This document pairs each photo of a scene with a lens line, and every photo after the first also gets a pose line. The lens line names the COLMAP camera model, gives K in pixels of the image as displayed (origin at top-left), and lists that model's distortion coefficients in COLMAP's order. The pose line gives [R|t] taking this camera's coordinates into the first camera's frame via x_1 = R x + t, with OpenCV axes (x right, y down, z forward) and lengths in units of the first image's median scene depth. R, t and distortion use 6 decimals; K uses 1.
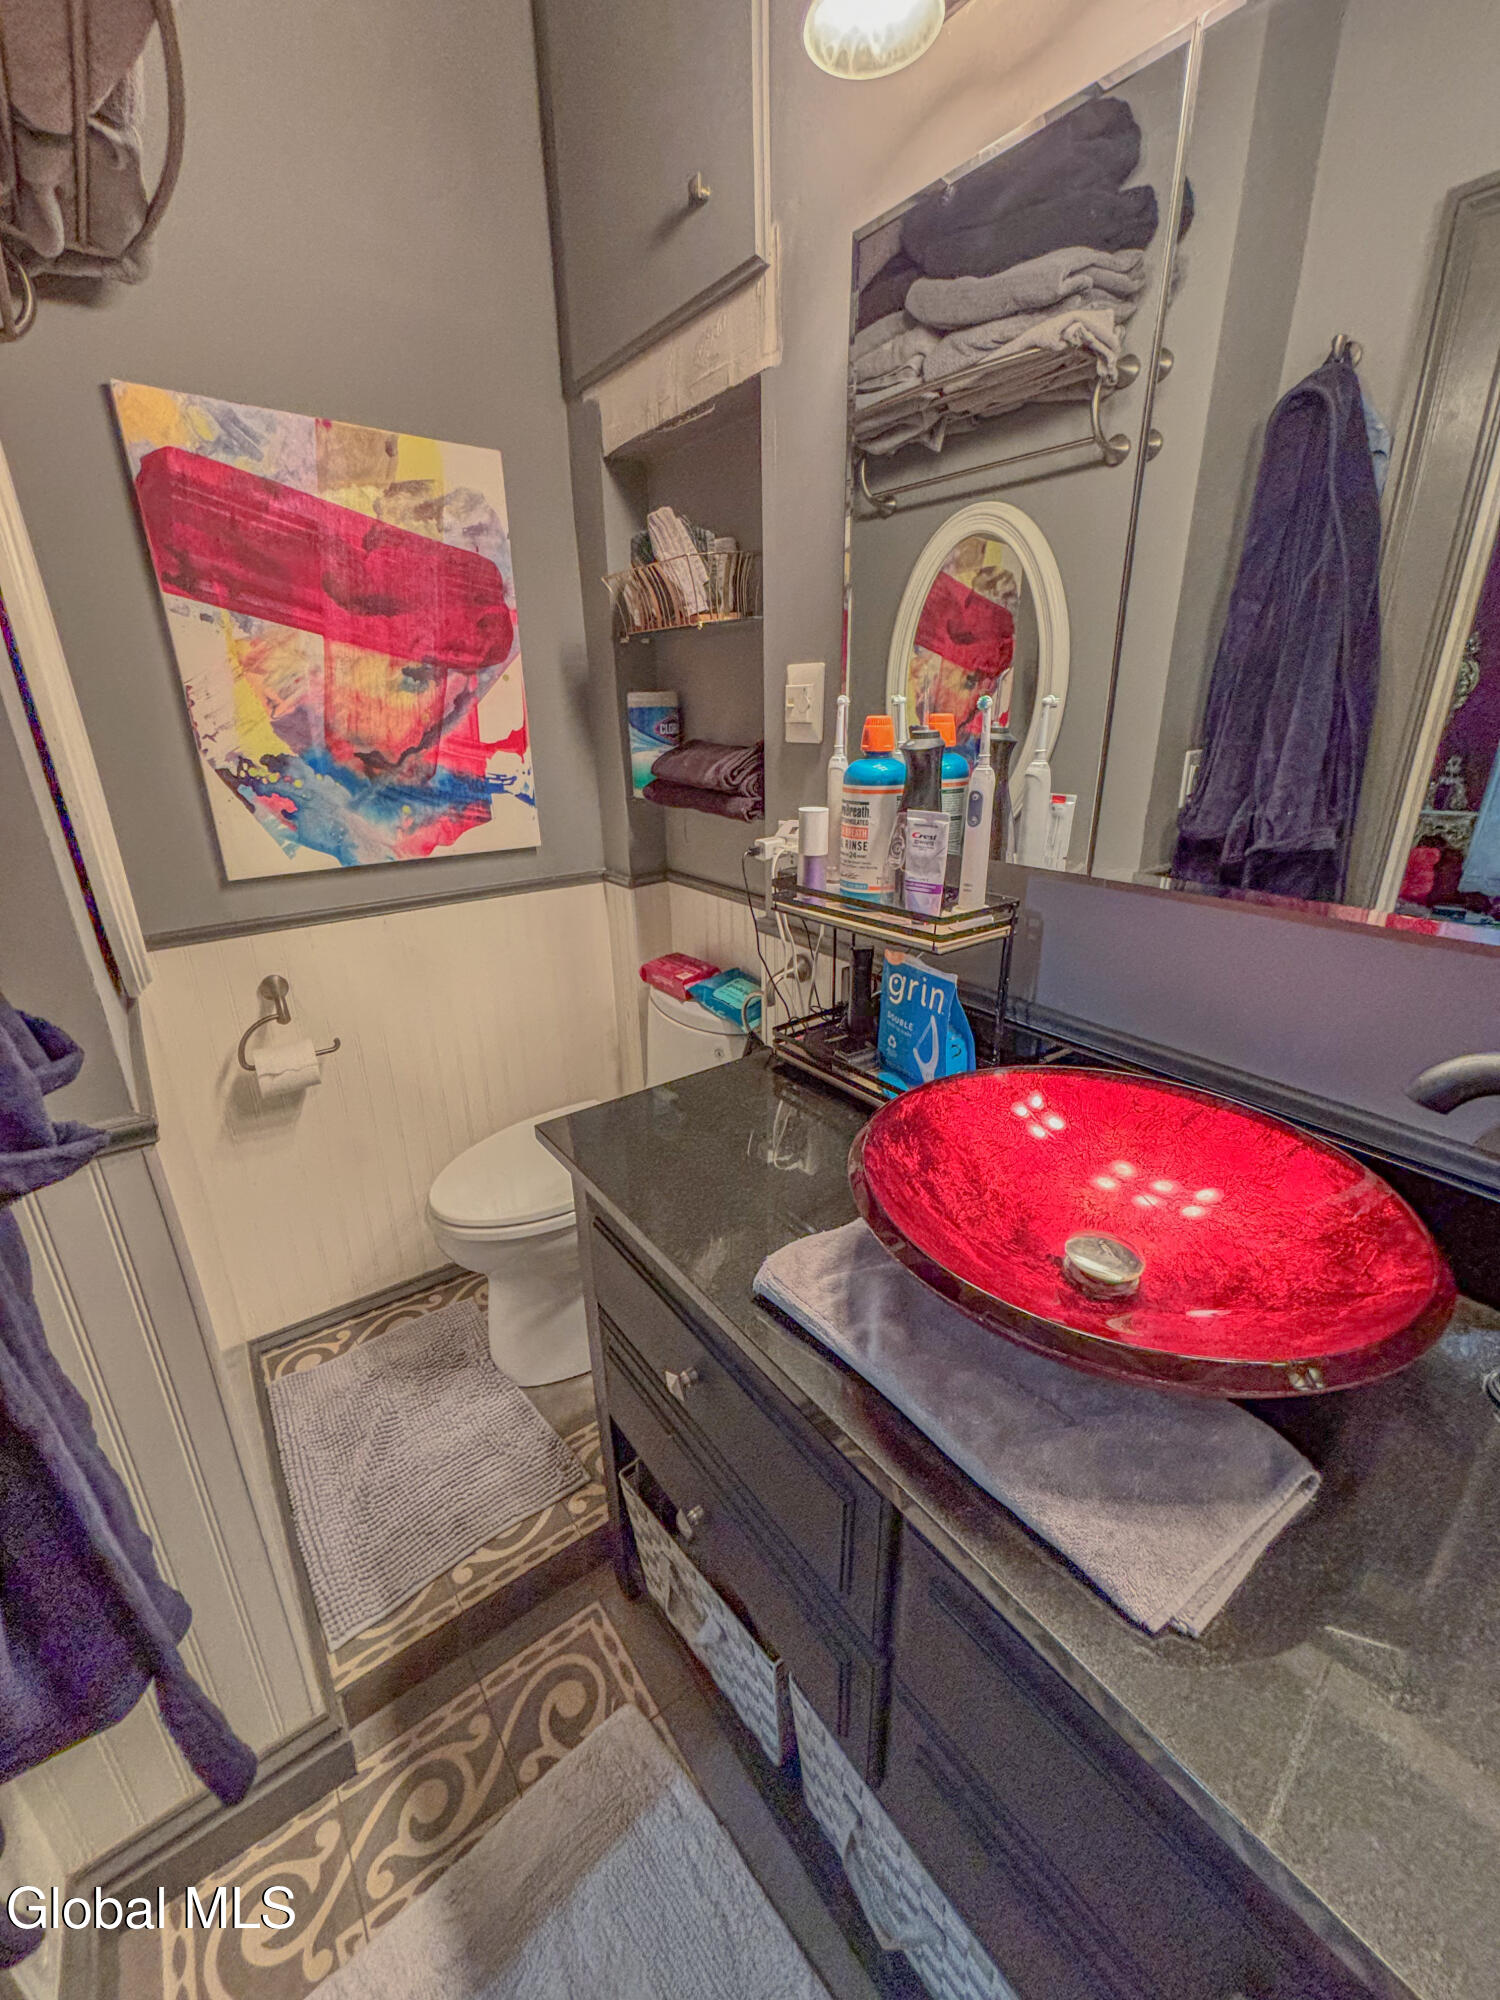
lens RADIAL K [[810.2, 0, 750.0], [0, 810.2, 1000.0], [0, 0, 1]] dist [0.000976, 0.004605]
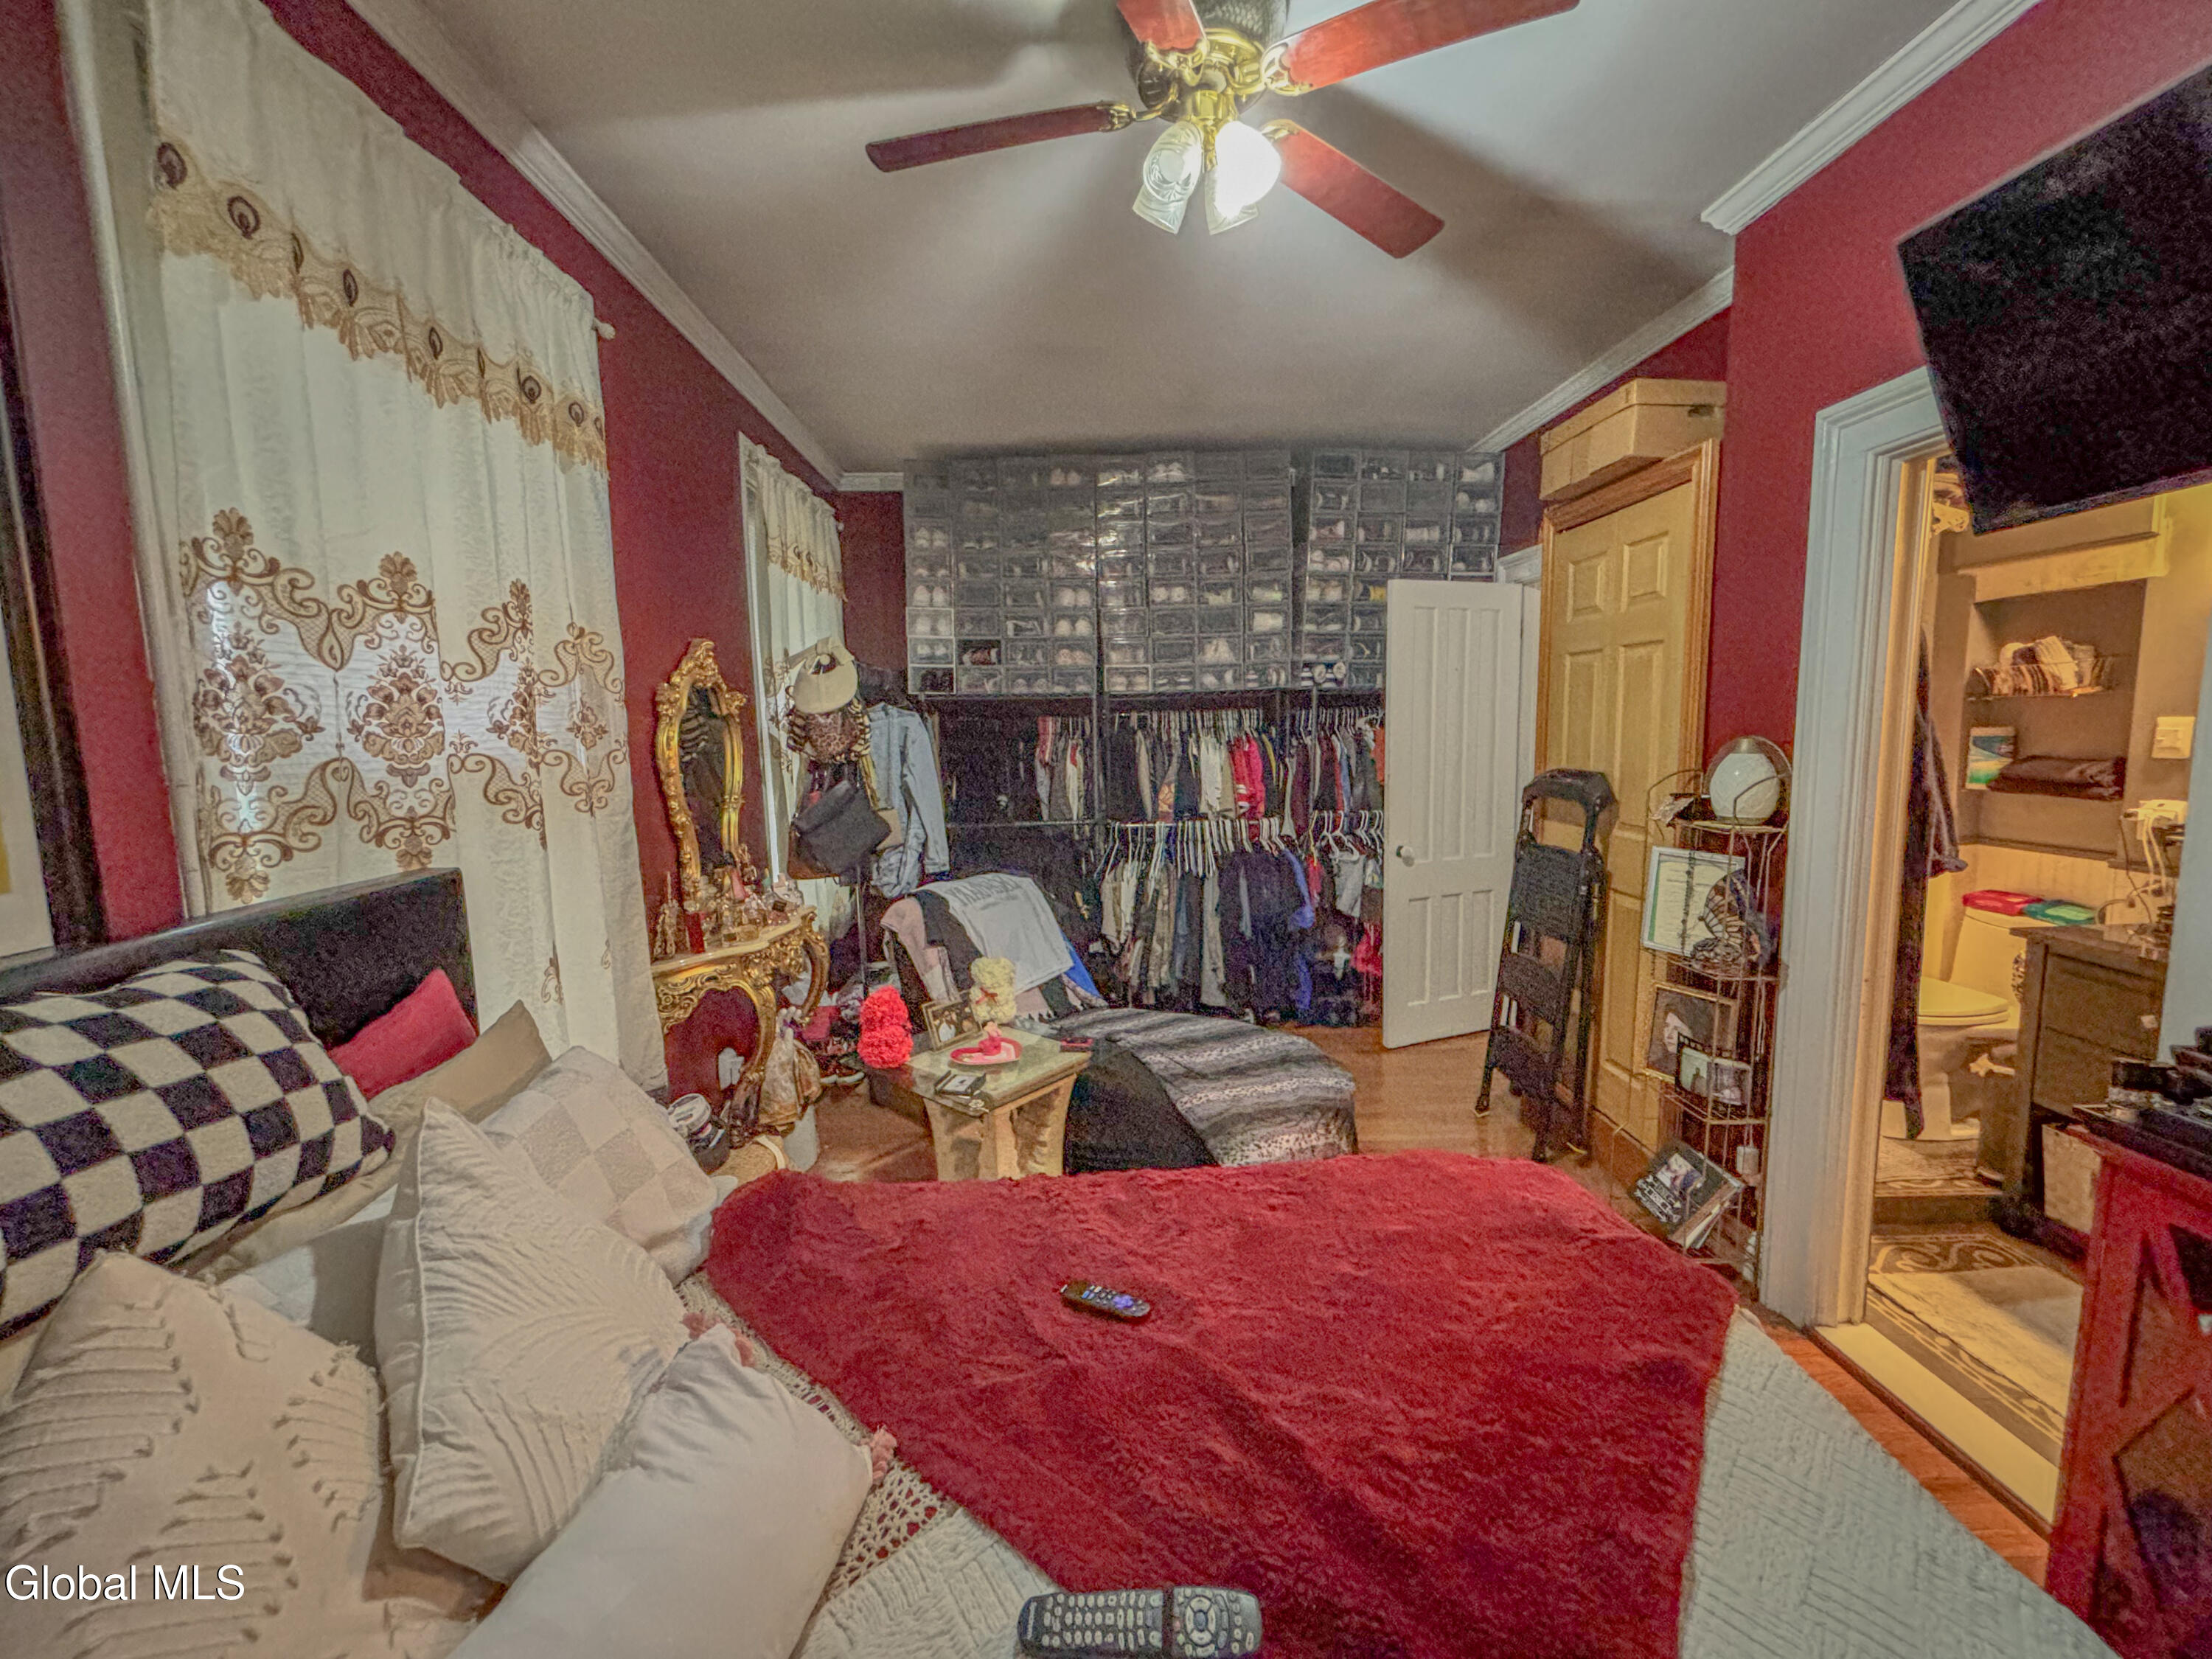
lens RADIAL K [[896.1, 0, 1115.0], [0, 896.1, 829.3], [0, 0, 1]] dist [0.000976, 0.004605]
pose [[0.817547, 0.057288, -0.573005, -0.621086], [-0.181862, 0.969801, -0.162517, 0.529319], [0.546391, 0.237073, 0.803277, -1.664732]]
